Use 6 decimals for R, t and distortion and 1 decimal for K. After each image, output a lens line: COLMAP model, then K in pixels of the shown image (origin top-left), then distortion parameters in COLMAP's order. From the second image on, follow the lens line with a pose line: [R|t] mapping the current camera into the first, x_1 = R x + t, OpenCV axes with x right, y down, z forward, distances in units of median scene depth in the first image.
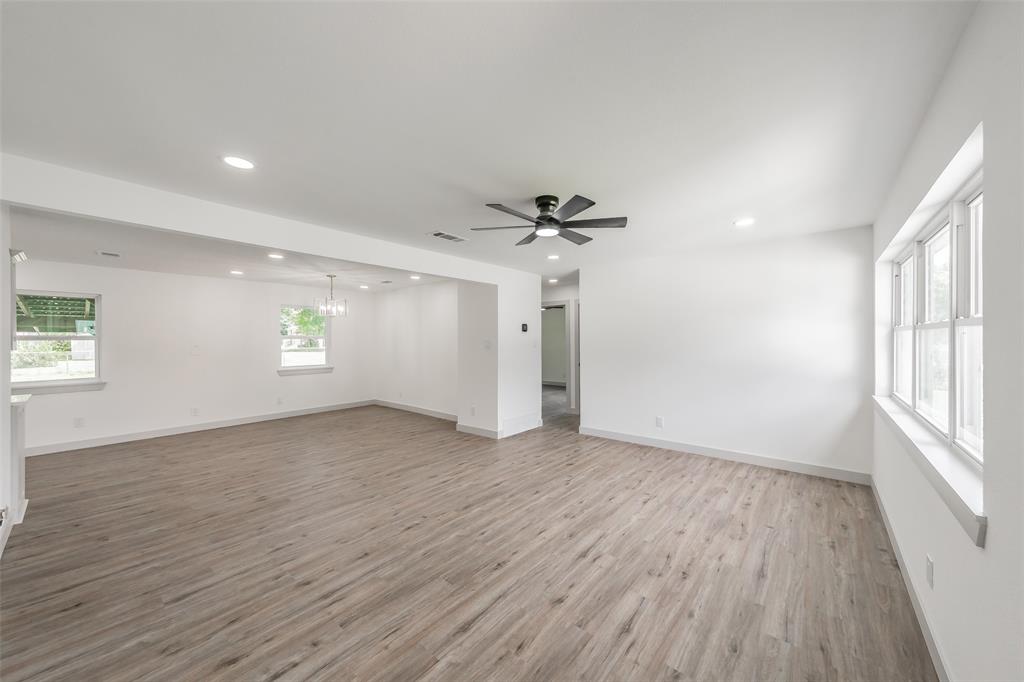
lens RADIAL K [[364.0, 0, 526.9], [0, 364.0, 339.2], [0, 0, 1]] dist [-0.000651, -0.000129]
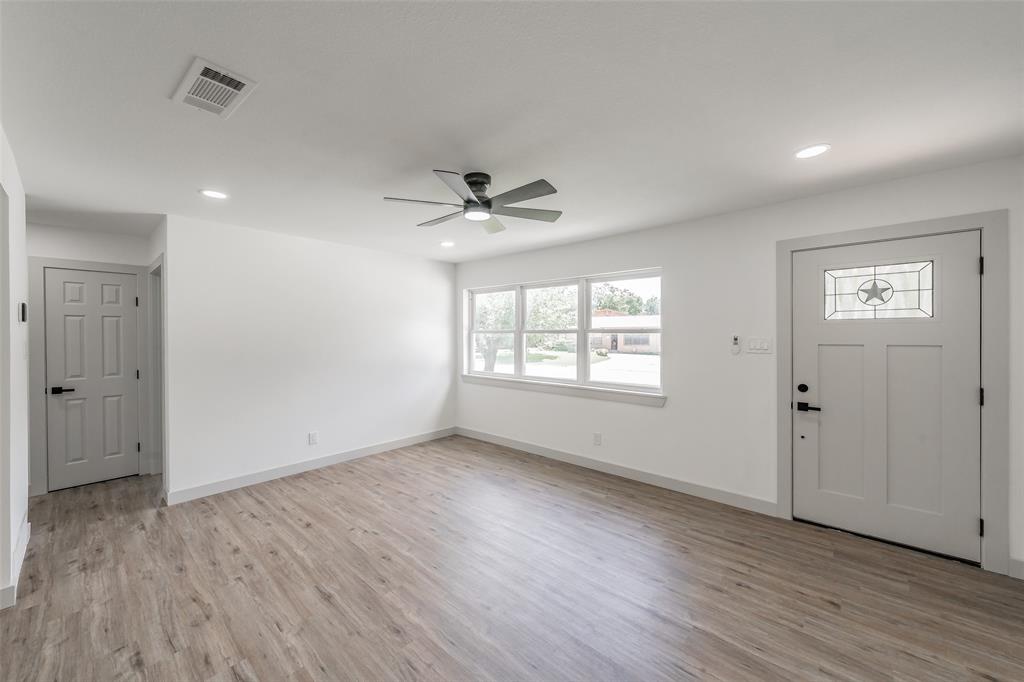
lens RADIAL K [[389.6, 0, 504.2], [0, 389.6, 337.8], [0, 0, 1]] dist [0.000540, 0.000214]
pose [[0.059995, -0.002928, 0.998194, -0.779211], [0.002249, 0.999994, 0.002799, -0.007037], [-0.998196, 0.002077, 0.060001, 0.796884]]
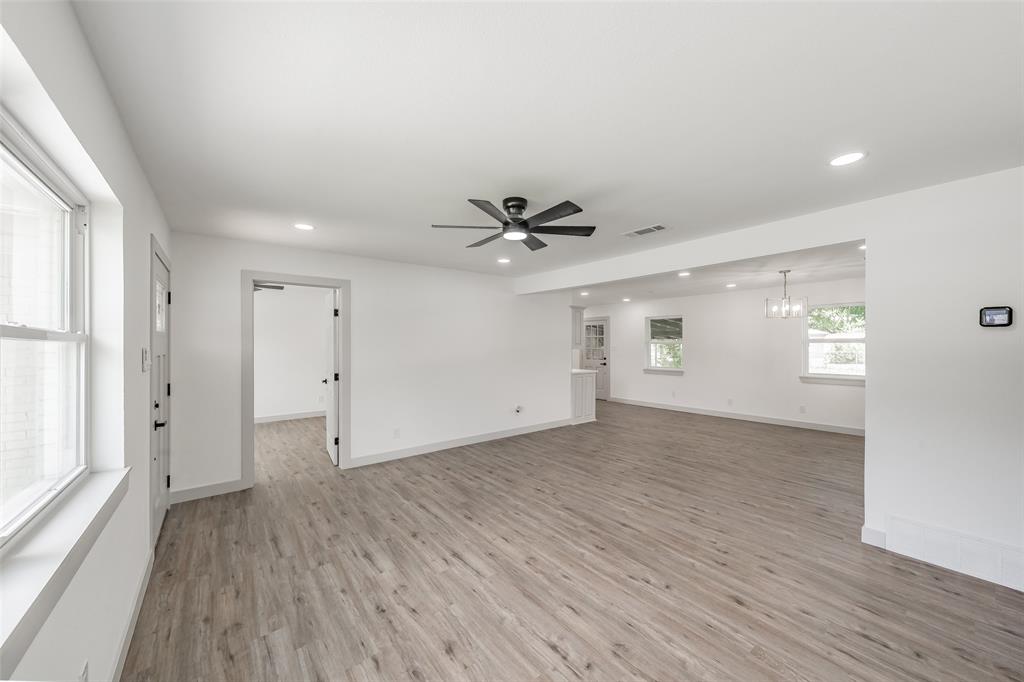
lens RADIAL K [[373.6, 0, 523.1], [0, 373.6, 343.8], [0, 0, 1]] dist [-0.000806, -0.000051]
pose [[-0.202543, 0.003990, -0.979265, 0.908562], [0.005497, 0.999981, 0.002938, -0.012884], [0.979258, -0.004788, -0.202561, 1.099359]]
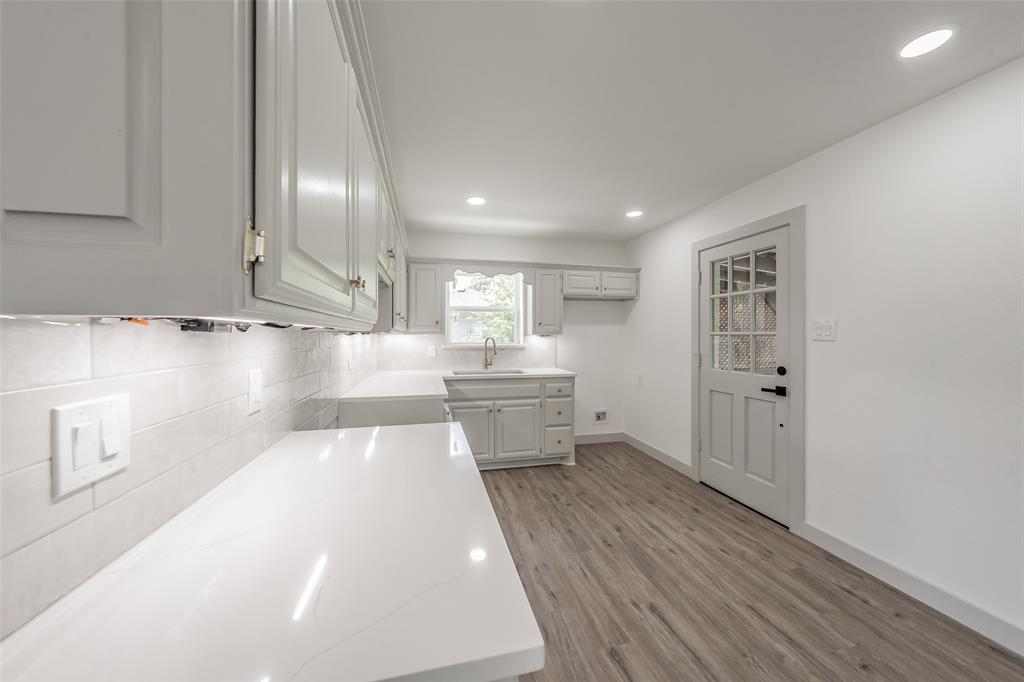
lens RADIAL K [[363.1, 0, 509.9], [0, 363.1, 338.2], [0, 0, 1]] dist [-0.000910, -0.000042]
pose [[-0.622943, 0.014162, -0.782139, -1.355430], [0.010919, 0.999896, 0.009409, 0.037810], [0.782191, -0.002679, -0.623033, 1.168430]]
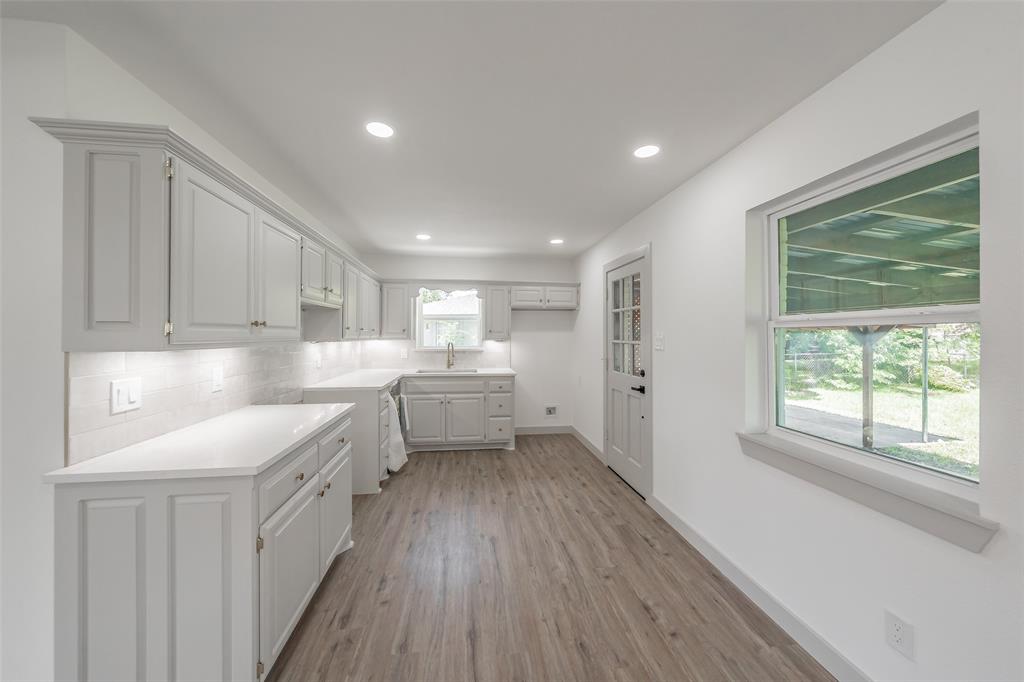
lens RADIAL K [[362.8, 0, 506.0], [0, 362.8, 333.3], [0, 0, 1]] dist [-0.006000, -0.000067]
pose [[-0.704497, 0.003866, -0.709697, -1.384106], [0.007389, 0.999971, -0.001888, 0.011083], [0.709669, -0.006574, -0.704505, 1.593791]]
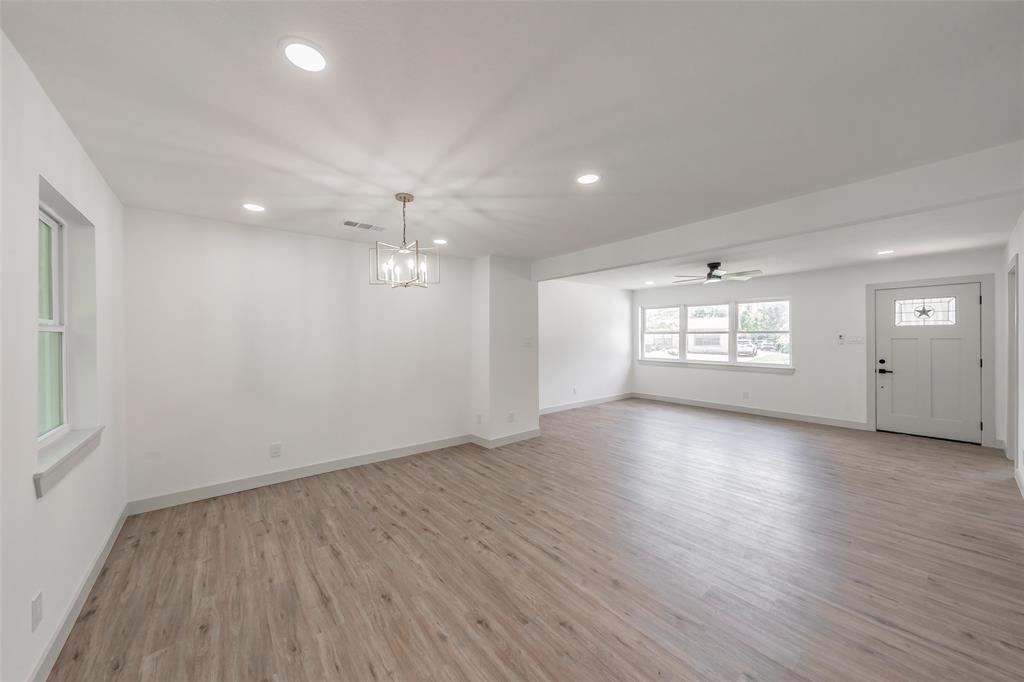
lens RADIAL K [[361.7, 0, 502.4], [0, 361.7, 338.0], [0, 0, 1]] dist [-0.001777, 0.000036]
pose [[0.218115, 0.000345, 0.975923, -1.854485], [0.002038, 0.999998, -0.000809, 0.008449], [-0.975921, 0.002166, 0.218113, 1.513381]]
